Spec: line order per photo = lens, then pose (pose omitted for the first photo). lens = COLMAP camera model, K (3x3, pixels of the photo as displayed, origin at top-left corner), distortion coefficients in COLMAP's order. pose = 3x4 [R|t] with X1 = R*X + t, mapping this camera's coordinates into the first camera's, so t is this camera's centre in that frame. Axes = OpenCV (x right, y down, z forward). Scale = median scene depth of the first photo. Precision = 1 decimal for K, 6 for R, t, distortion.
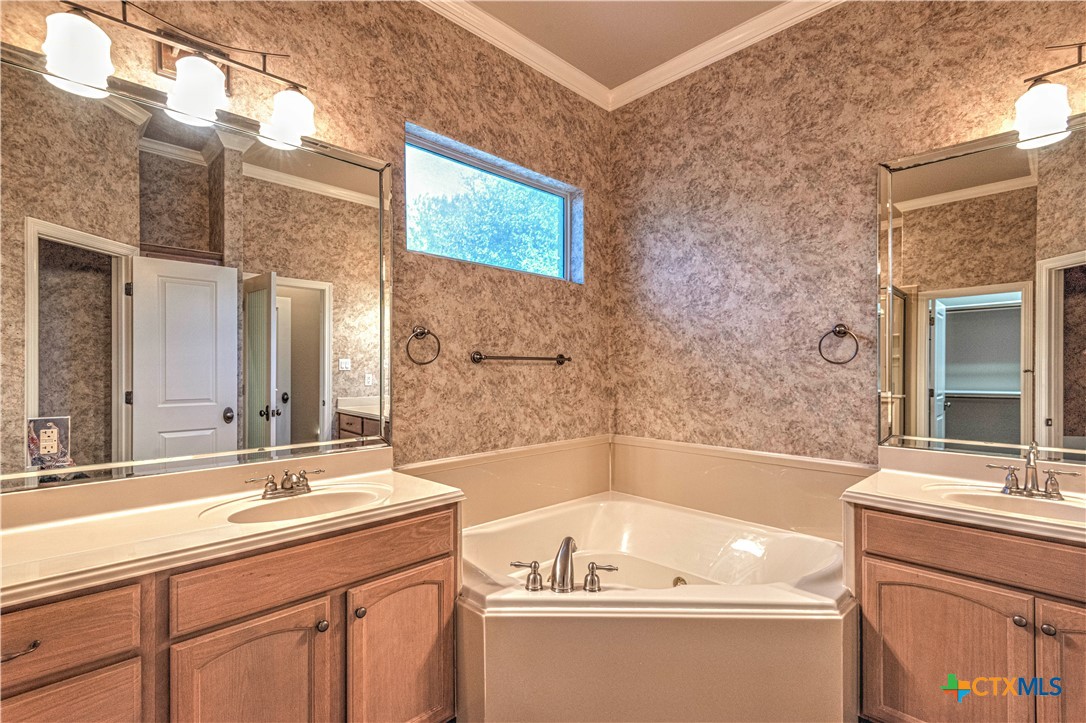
lens RADIAL K [[501.8, 0, 505.1], [0, 501.8, 374.7], [0, 0, 1]] dist [0.004138, -0.002784]
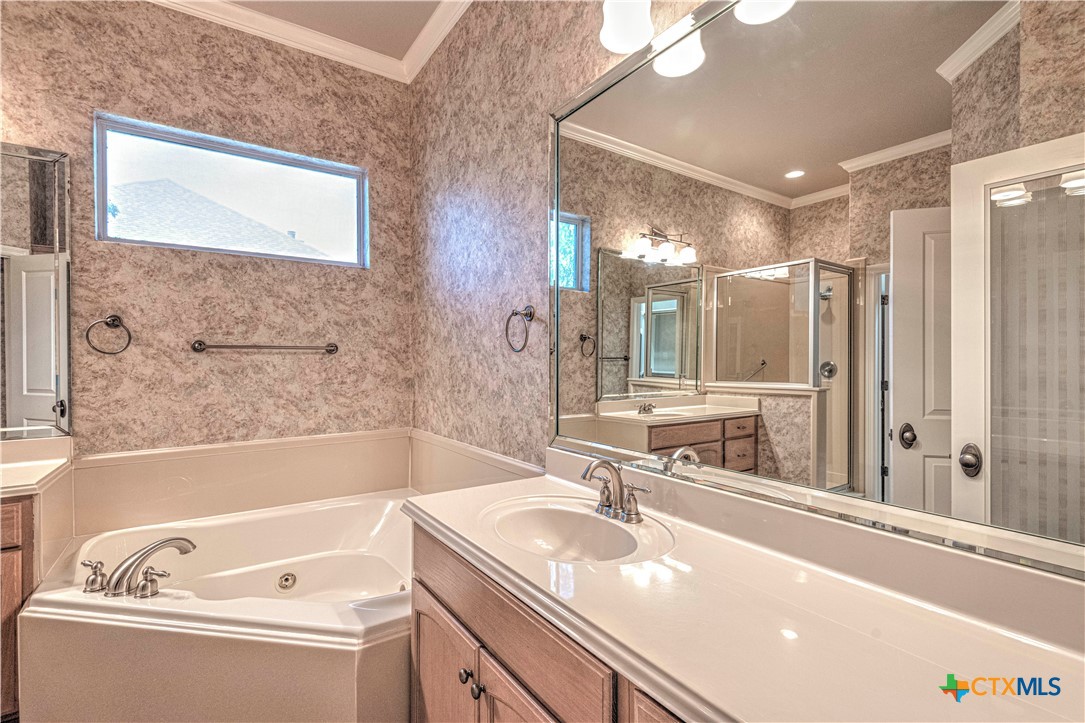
lens RADIAL K [[501.3, 0, 542.3], [0, 501.3, 363.5], [0, 0, 1]] dist [0.004138, -0.002784]
pose [[0.987235, -0.002236, -0.159255, 0.711824], [0.001784, 0.999994, -0.002978, 0.002399], [0.159261, 0.002656, 0.987233, 0.134502]]
